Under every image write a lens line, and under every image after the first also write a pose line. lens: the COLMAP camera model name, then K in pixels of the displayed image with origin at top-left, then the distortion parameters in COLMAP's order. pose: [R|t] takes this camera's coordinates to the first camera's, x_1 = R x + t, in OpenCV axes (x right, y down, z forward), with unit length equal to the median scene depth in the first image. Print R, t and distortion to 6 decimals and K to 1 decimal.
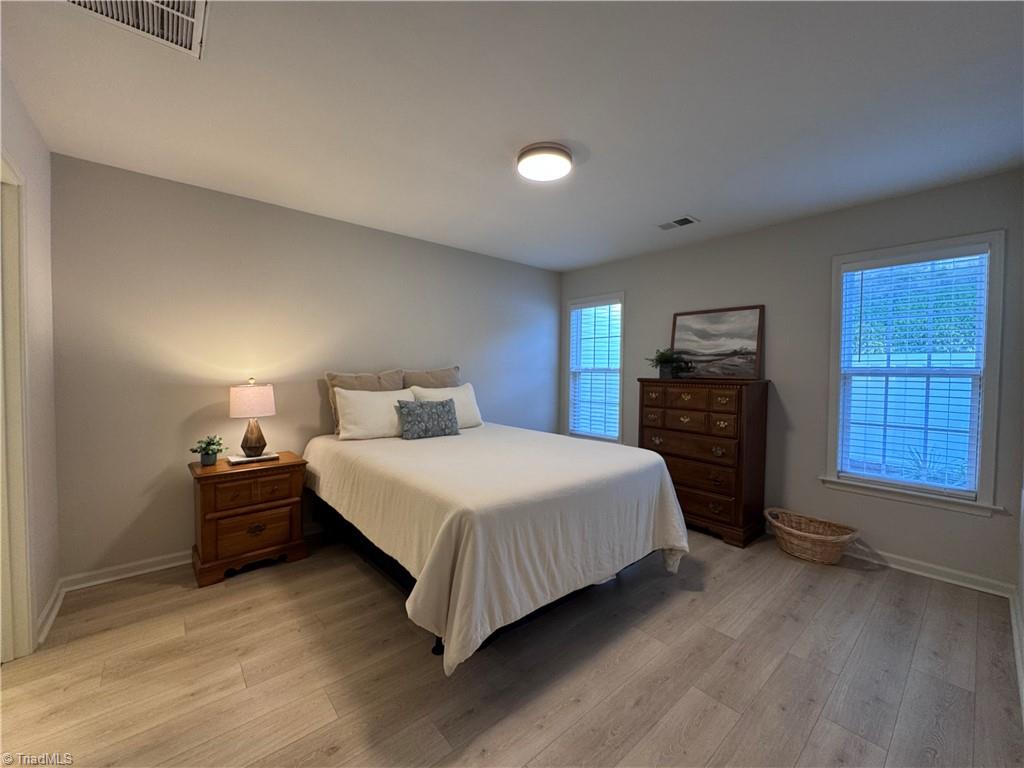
lens RADIAL K [[409.3, 0, 510.1], [0, 409.3, 382.6], [0, 0, 1]] dist [0.000811, -0.000742]
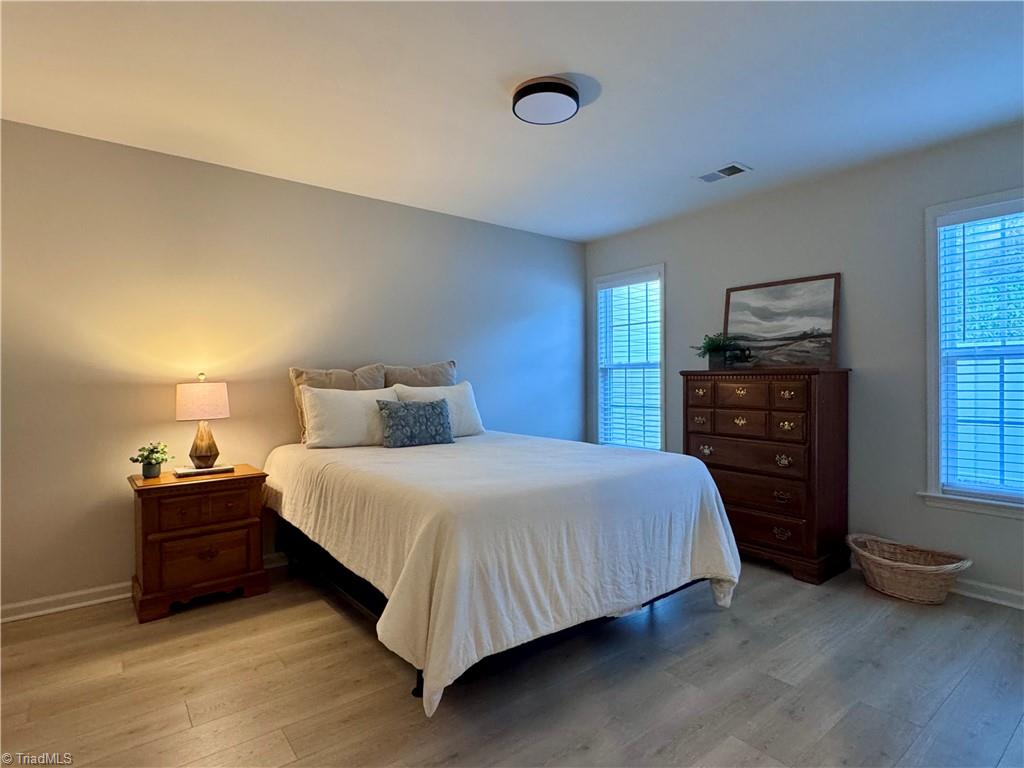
lens RADIAL K [[533.4, 0, 508.1], [0, 533.4, 383.5], [0, 0, 1]] dist [0.001424, 0.000560]
pose [[0.998605, -0.015655, -0.050434, 0.040333], [0.014457, 0.999607, -0.024022, 0.039635], [0.050790, 0.023260, 0.998438, -0.045766]]
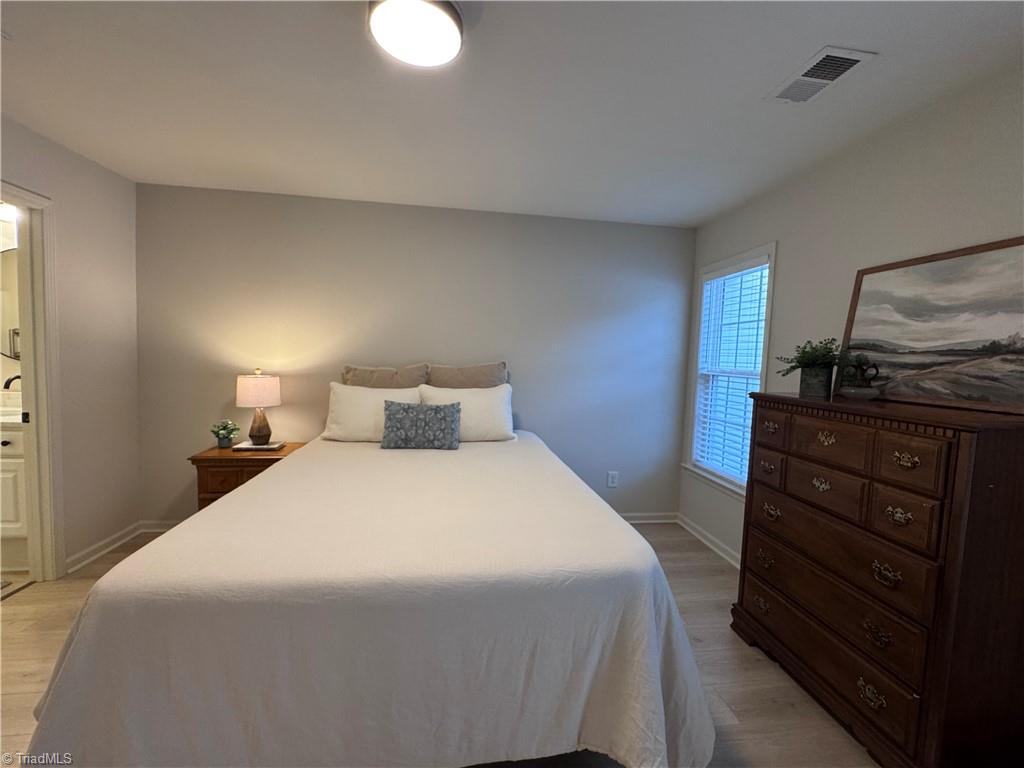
lens RADIAL K [[409.3, 0, 510.8], [0, 409.3, 382.7], [0, 0, 1]] dist [0.000811, -0.000742]
pose [[0.839717, 0.054010, -0.540332, 0.411217], [-0.043831, 0.998536, 0.031695, -0.033071], [0.541253, -0.002932, 0.840855, 0.429343]]
